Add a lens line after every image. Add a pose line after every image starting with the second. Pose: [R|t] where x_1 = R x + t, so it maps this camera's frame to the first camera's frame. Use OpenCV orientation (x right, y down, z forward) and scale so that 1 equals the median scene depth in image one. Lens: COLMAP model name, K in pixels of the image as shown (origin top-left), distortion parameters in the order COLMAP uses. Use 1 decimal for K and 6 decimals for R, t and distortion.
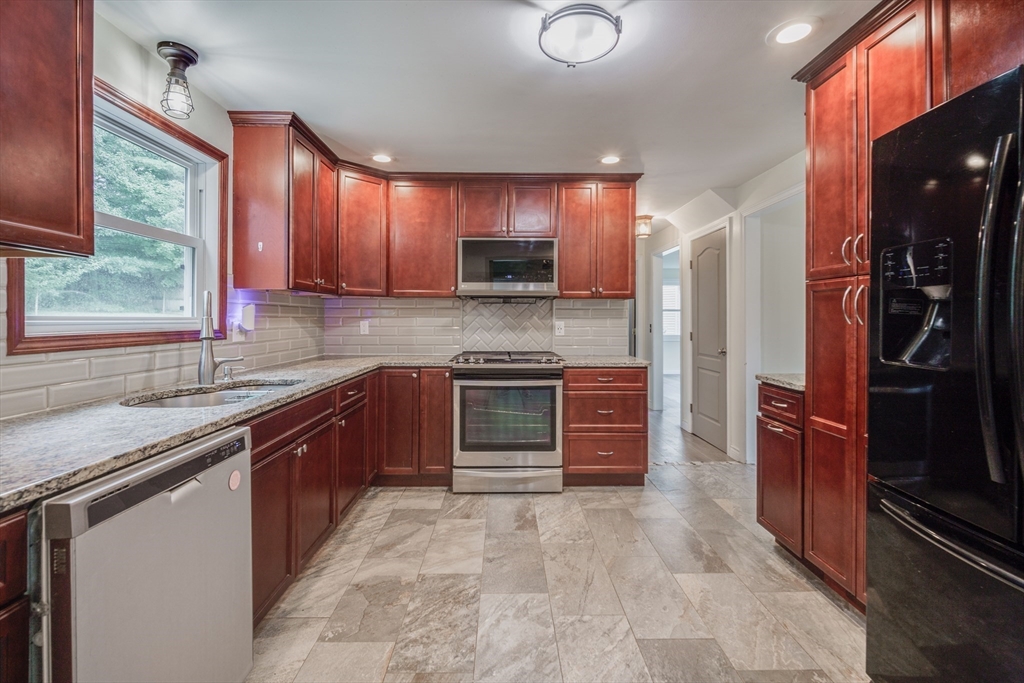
lens RADIAL K [[453.8, 0, 509.9], [0, 453.8, 321.9], [0, 0, 1]] dist [0.004899, -0.001830]
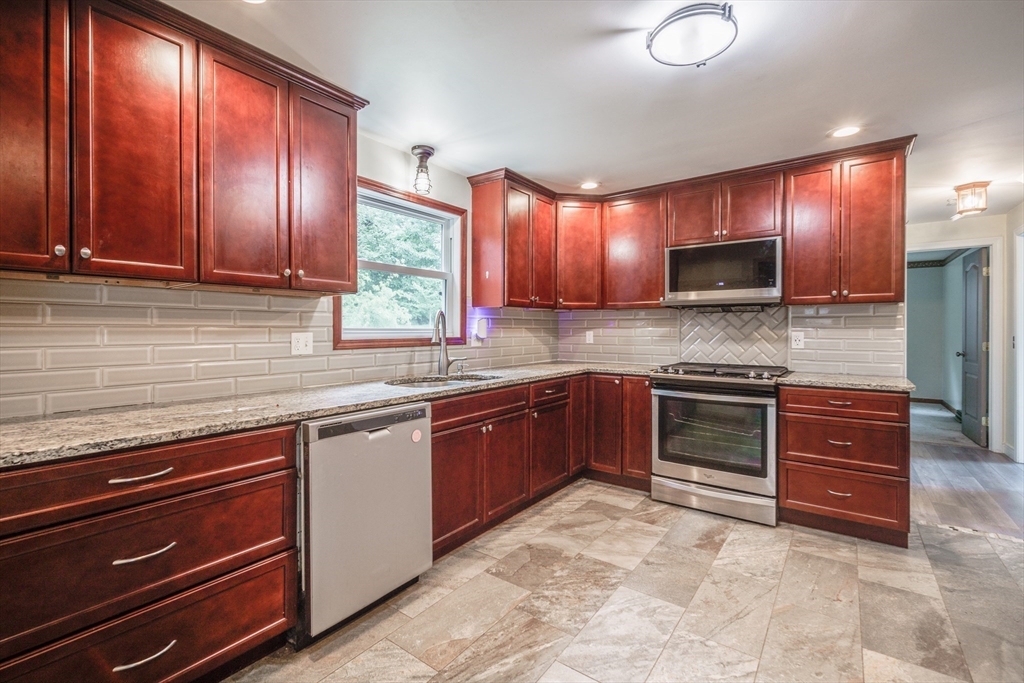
lens RADIAL K [[453.8, 0, 511.6], [0, 453.8, 334.7], [0, 0, 1]] dist [0.004899, -0.001830]
pose [[0.796231, 0.005052, -0.604972, 0.304511], [-0.002039, 0.999982, 0.005666, 0.000694], [0.604990, -0.003278, 0.796227, -0.006418]]
